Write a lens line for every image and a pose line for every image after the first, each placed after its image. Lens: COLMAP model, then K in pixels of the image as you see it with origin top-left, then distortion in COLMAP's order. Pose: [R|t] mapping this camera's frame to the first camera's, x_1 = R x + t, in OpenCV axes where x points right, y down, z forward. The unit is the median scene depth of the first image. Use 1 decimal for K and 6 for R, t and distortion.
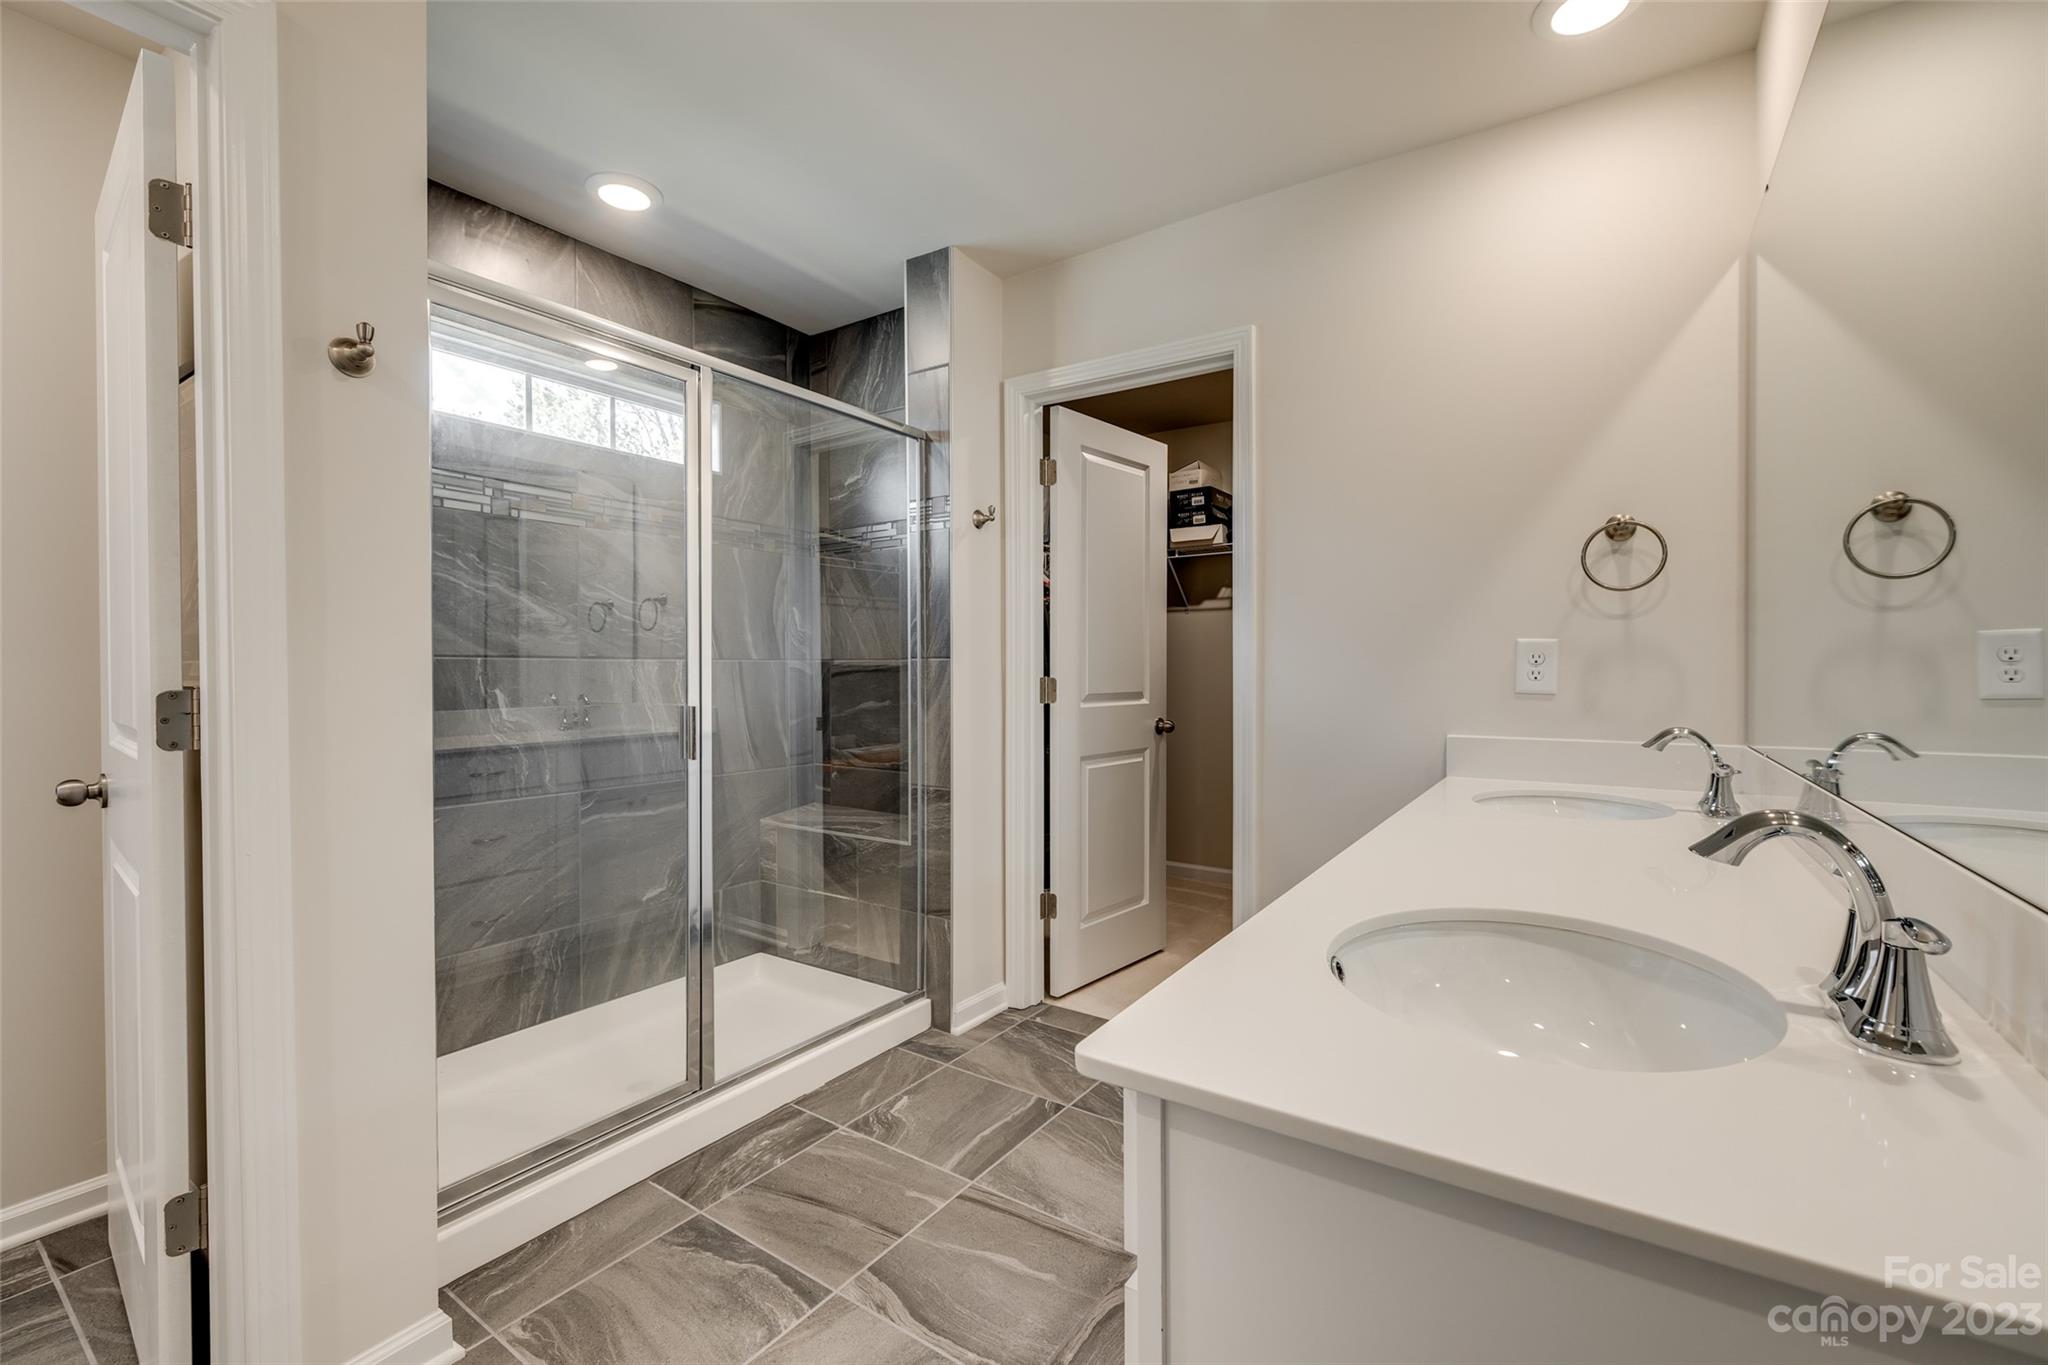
lens RADIAL K [[873.7, 0, 1016.2], [0, 873.7, 682.5], [0, 0, 1]] dist [-0.000859, 0.000228]
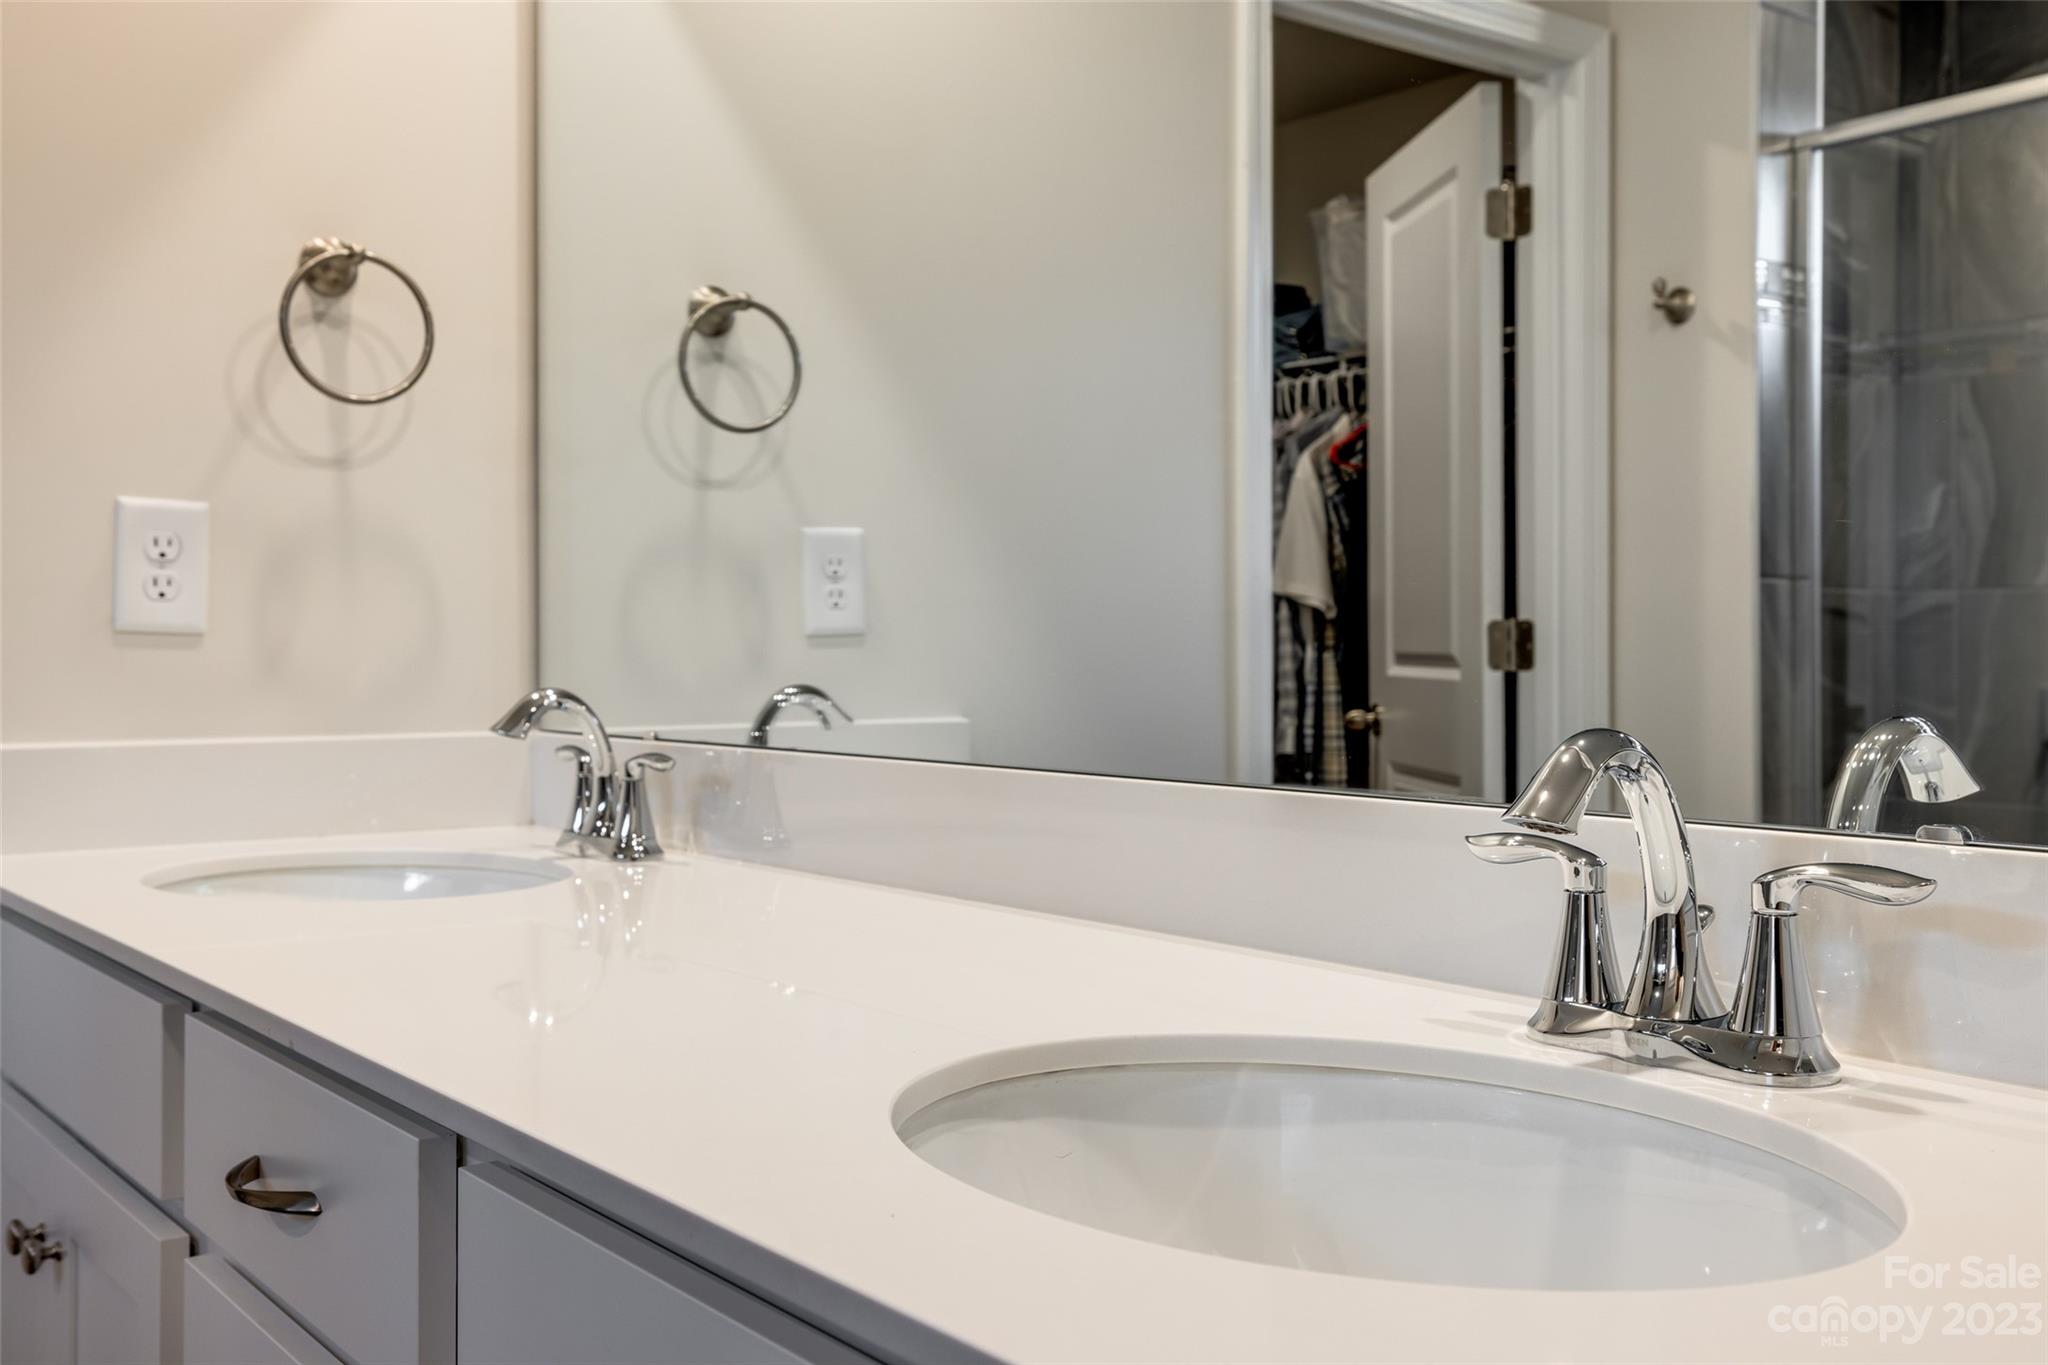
lens RADIAL K [[1944.9, 0, 1024.0], [0, 1944.9, 682.5], [0, 0, 1]] dist [0.013194, 0.033404]
pose [[0.315154, -0.010248, 0.948985, -0.151406], [0.018001, 0.999826, 0.004819, 0.038929], [-0.948870, 0.015564, 0.315283, 0.323817]]
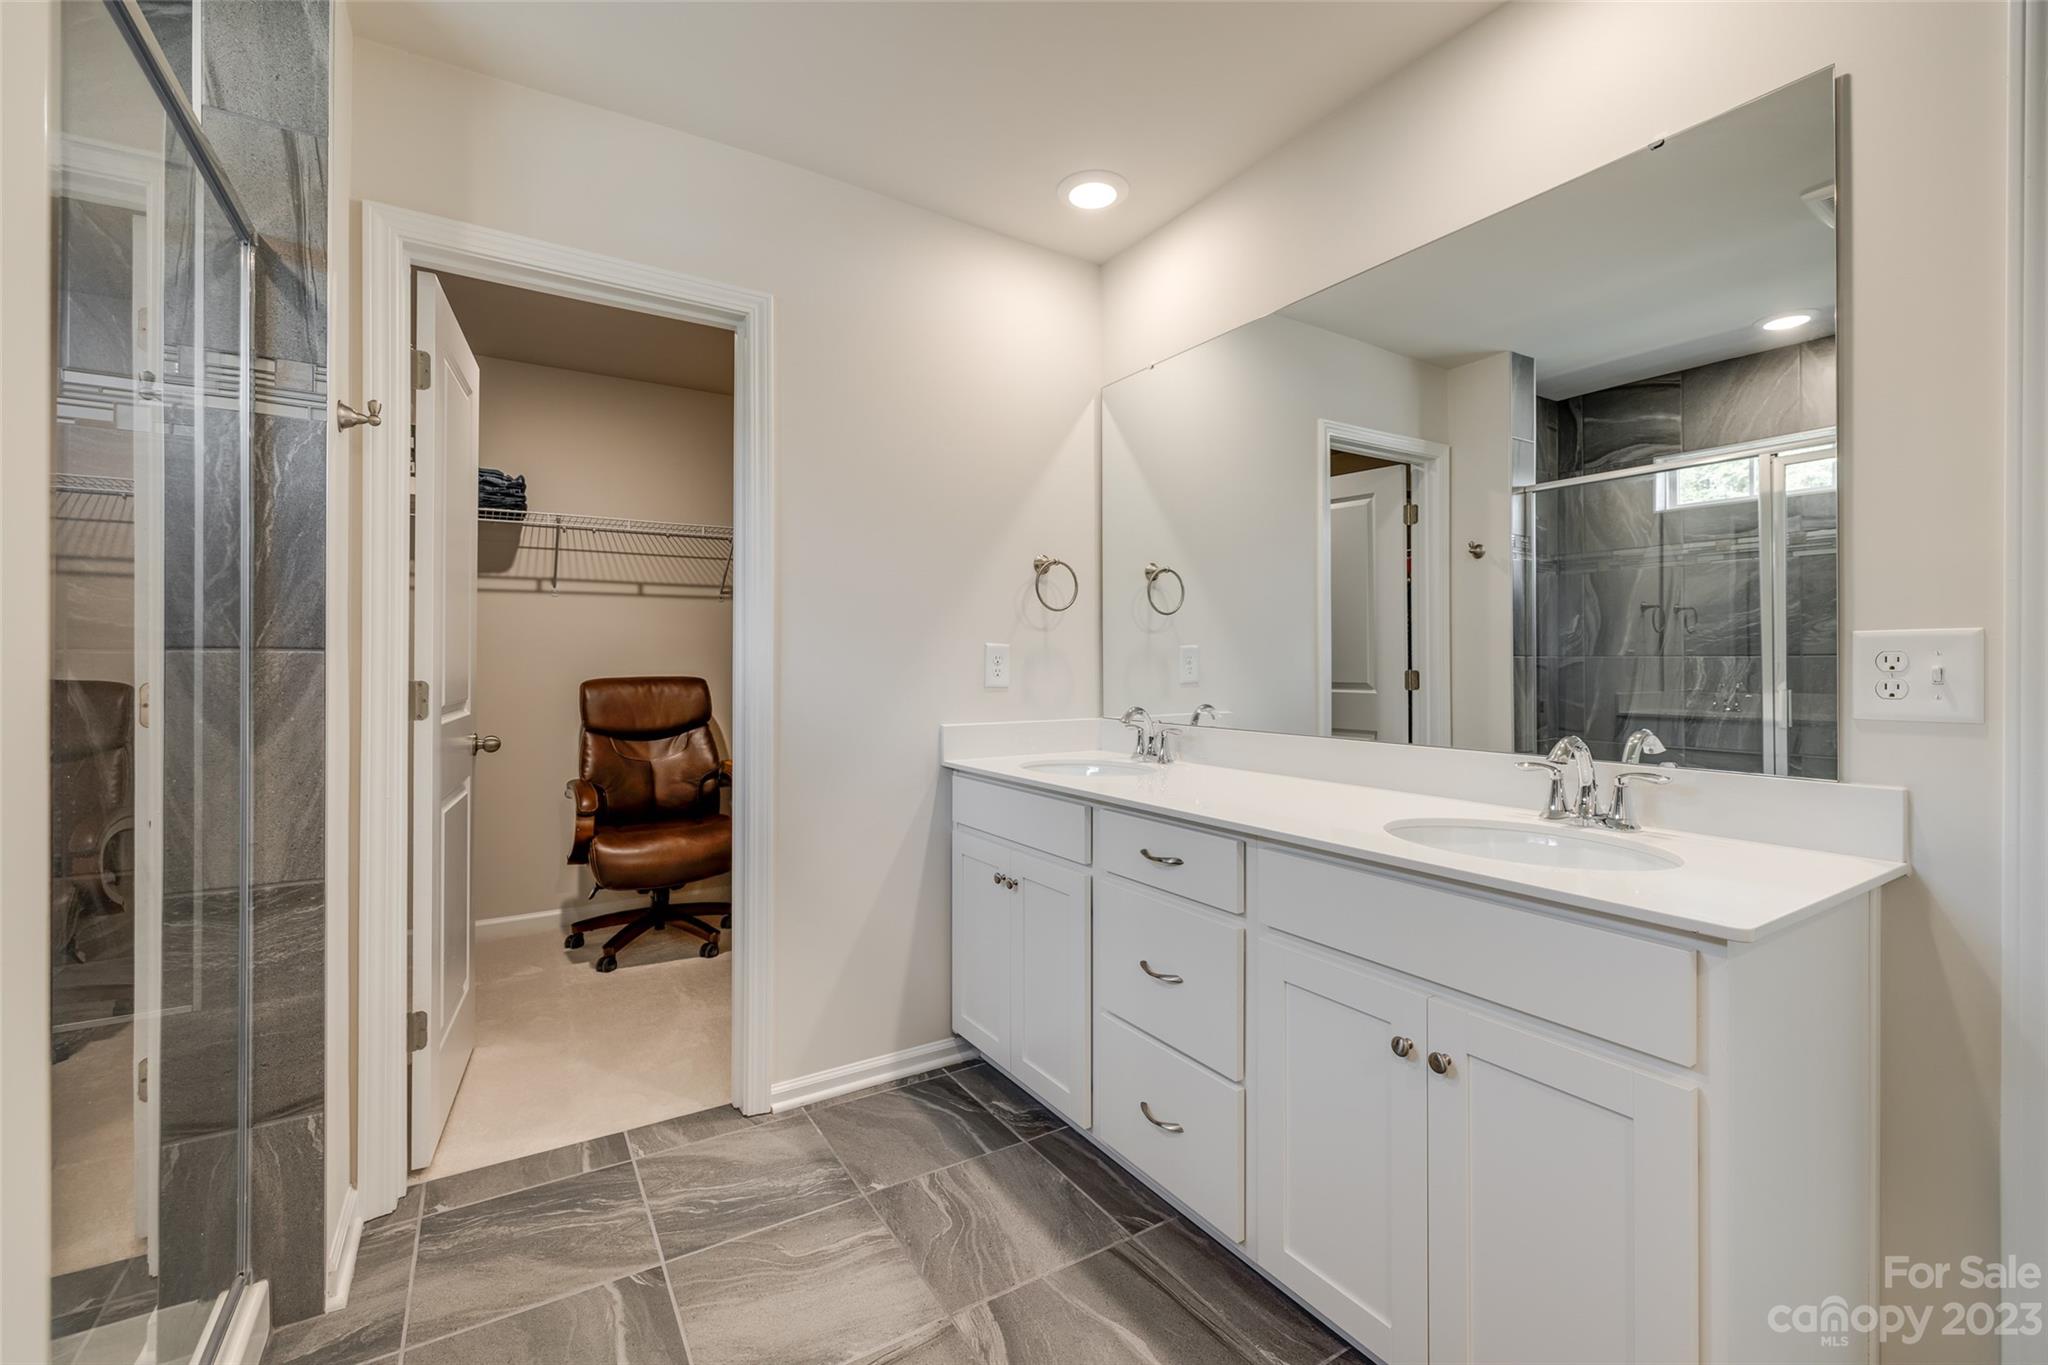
lens RADIAL K [[864.9, 0, 1023.6], [0, 864.9, 664.7], [0, 0, 1]] dist [0.000486, 0.000136]
pose [[0.403028, 0.004470, 0.915177, -0.532402], [0.017017, 0.999779, -0.012377, -0.003397], [-0.915030, 0.020562, 0.402862, 0.461375]]
